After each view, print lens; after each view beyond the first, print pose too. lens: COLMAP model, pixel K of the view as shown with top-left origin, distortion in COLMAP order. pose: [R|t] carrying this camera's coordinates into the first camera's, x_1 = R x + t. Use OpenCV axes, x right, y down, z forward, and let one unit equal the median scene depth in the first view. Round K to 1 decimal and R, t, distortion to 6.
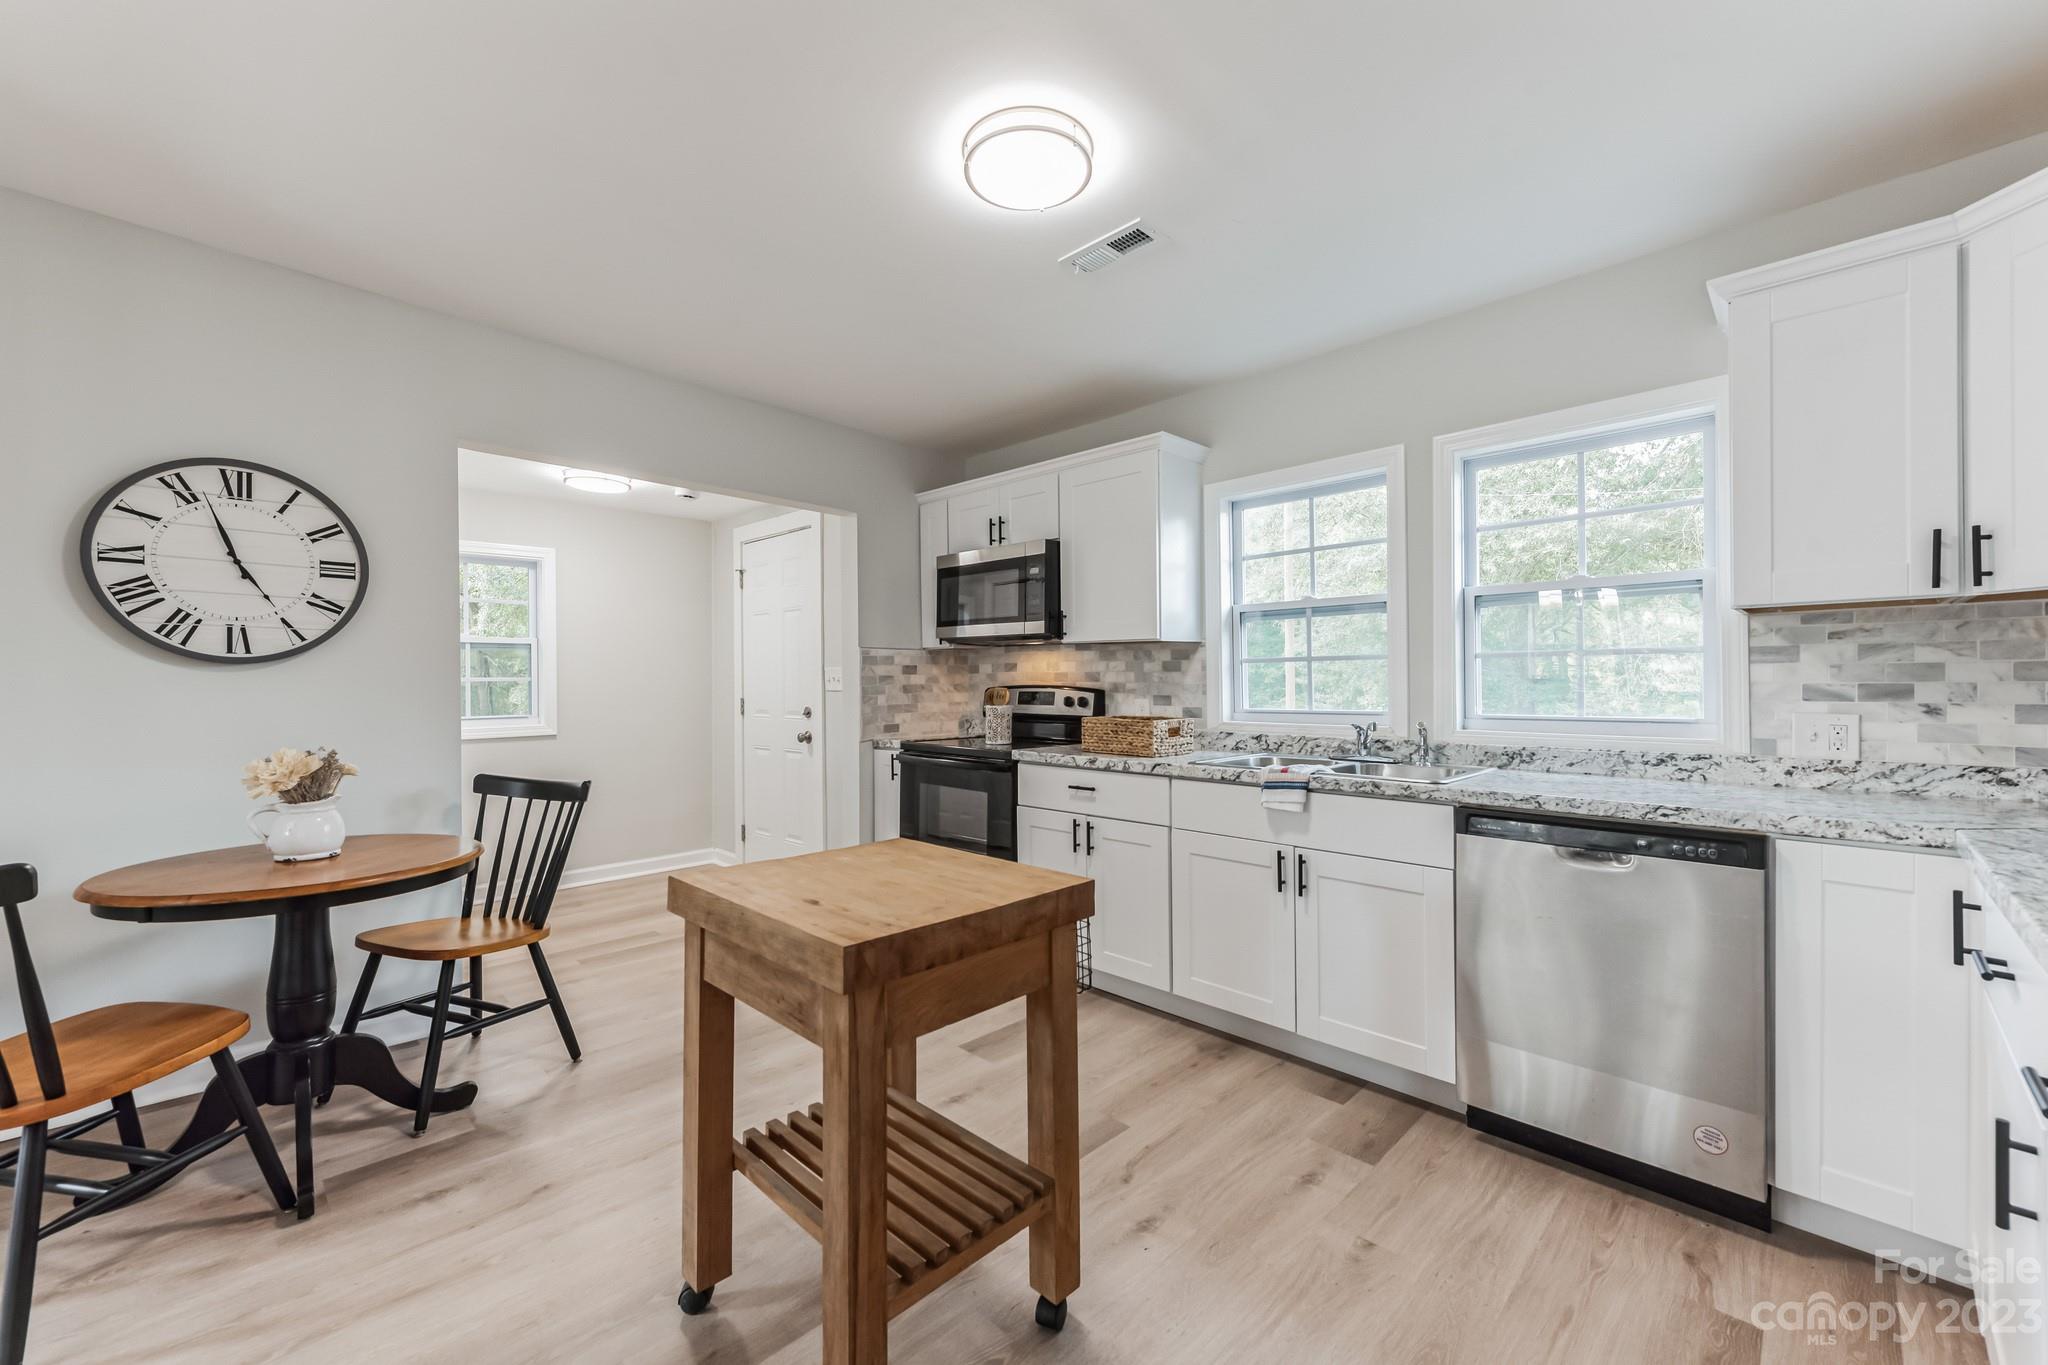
lens RADIAL K [[815.5, 0, 1025.0], [0, 815.5, 677.7], [0, 0, 1]] dist [0.000265, 0.000006]
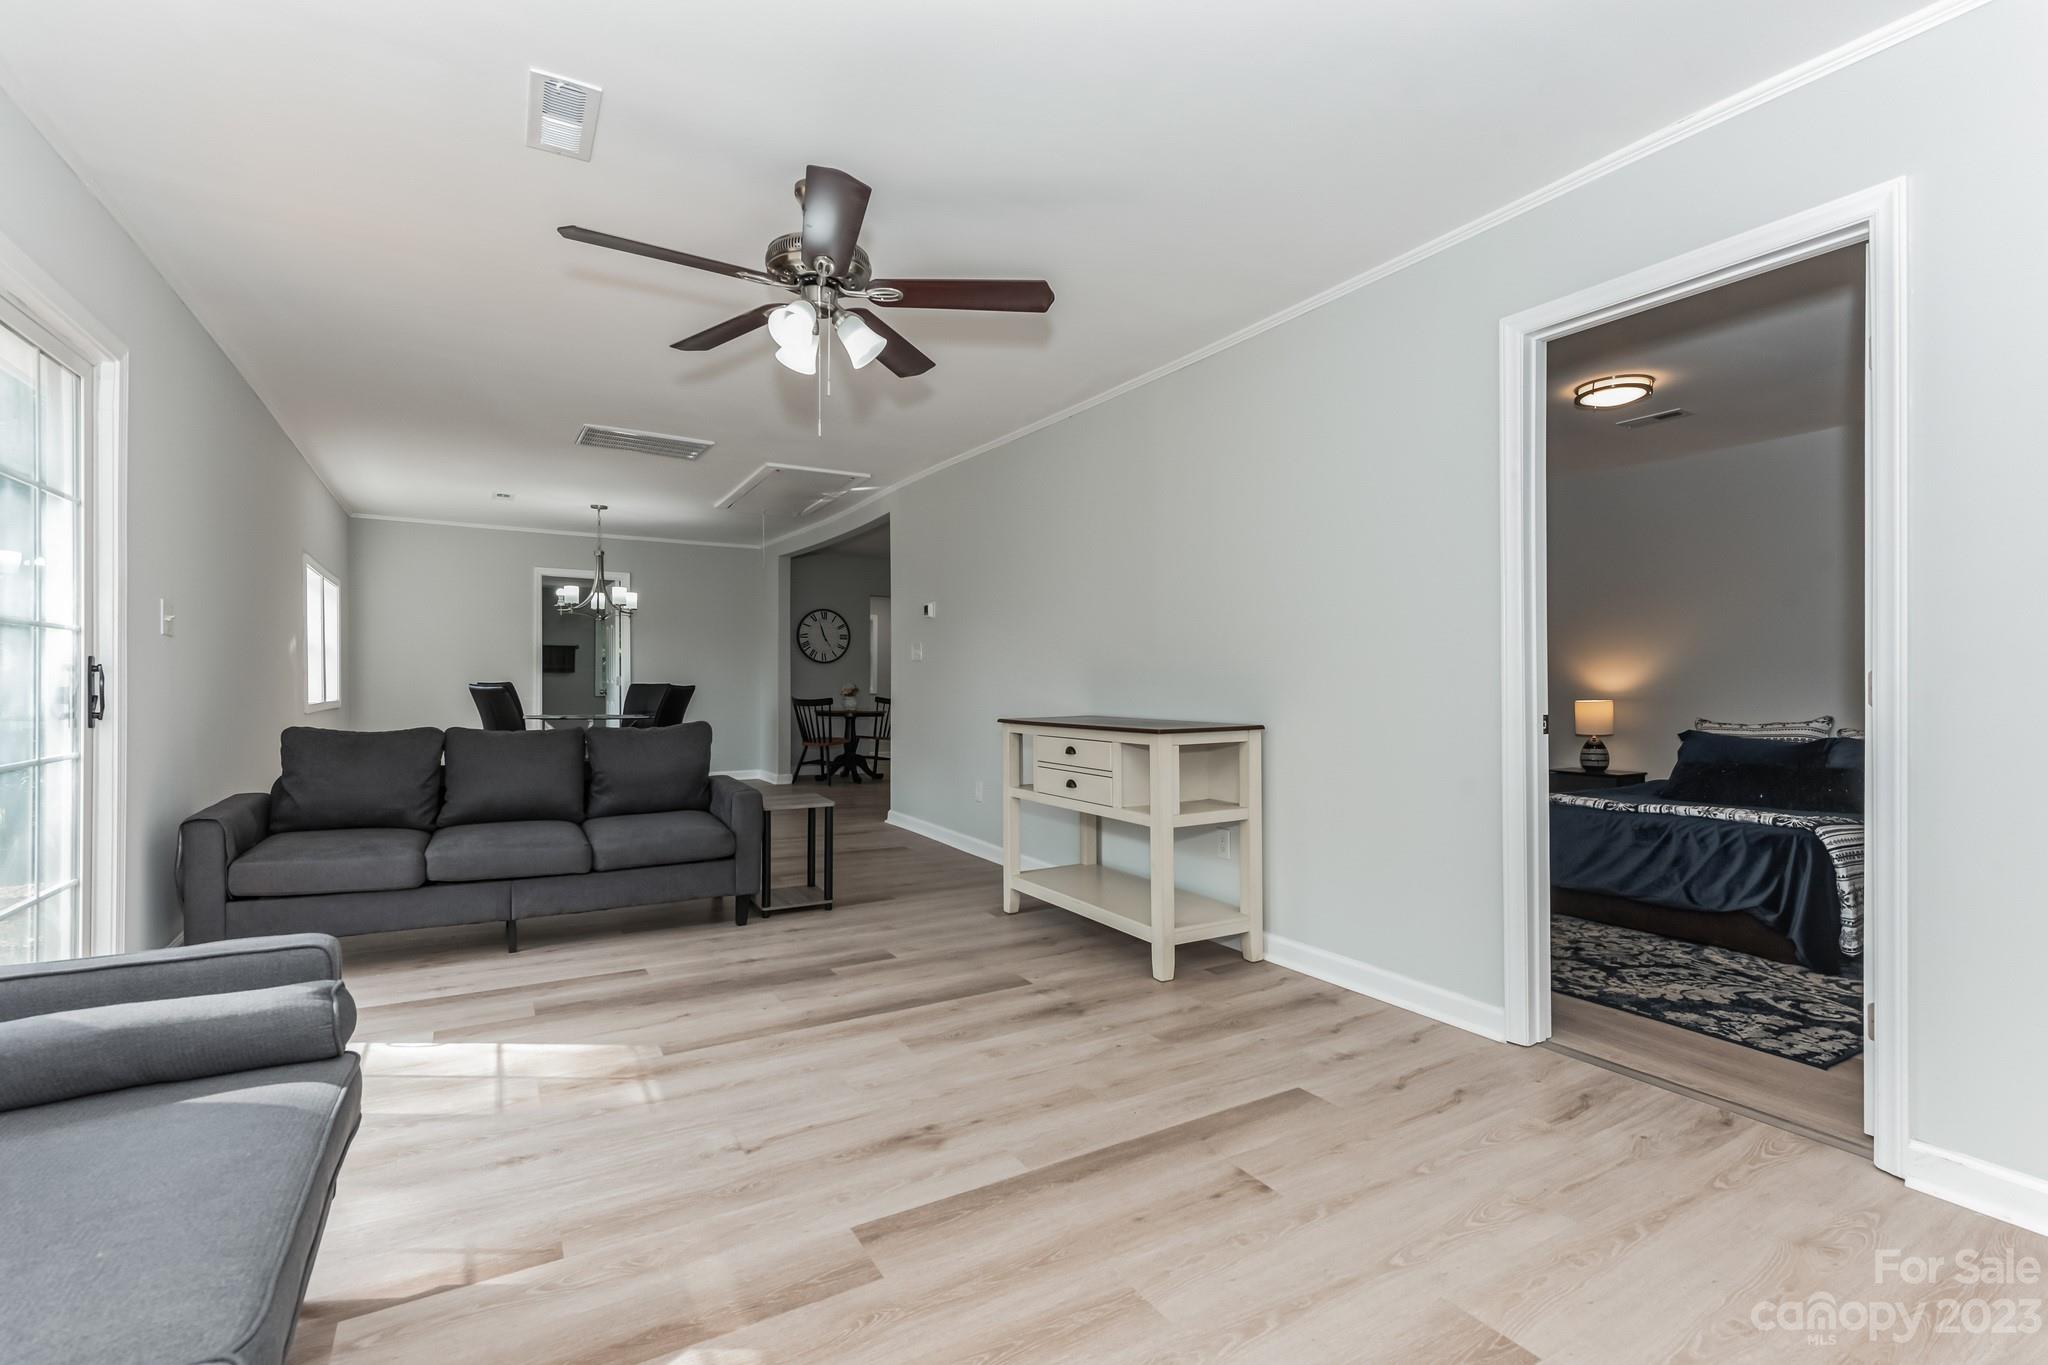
lens RADIAL K [[925.4, 0, 1024.8], [0, 925.4, 682.0], [0, 0, 1]] dist [0.003271, 0.000219]
pose [[0.966510, 0.008481, -0.256490, 1.025047], [-0.009080, 0.999958, -0.001152, 0.065319], [0.256470, 0.003442, 0.966546, -2.903501]]
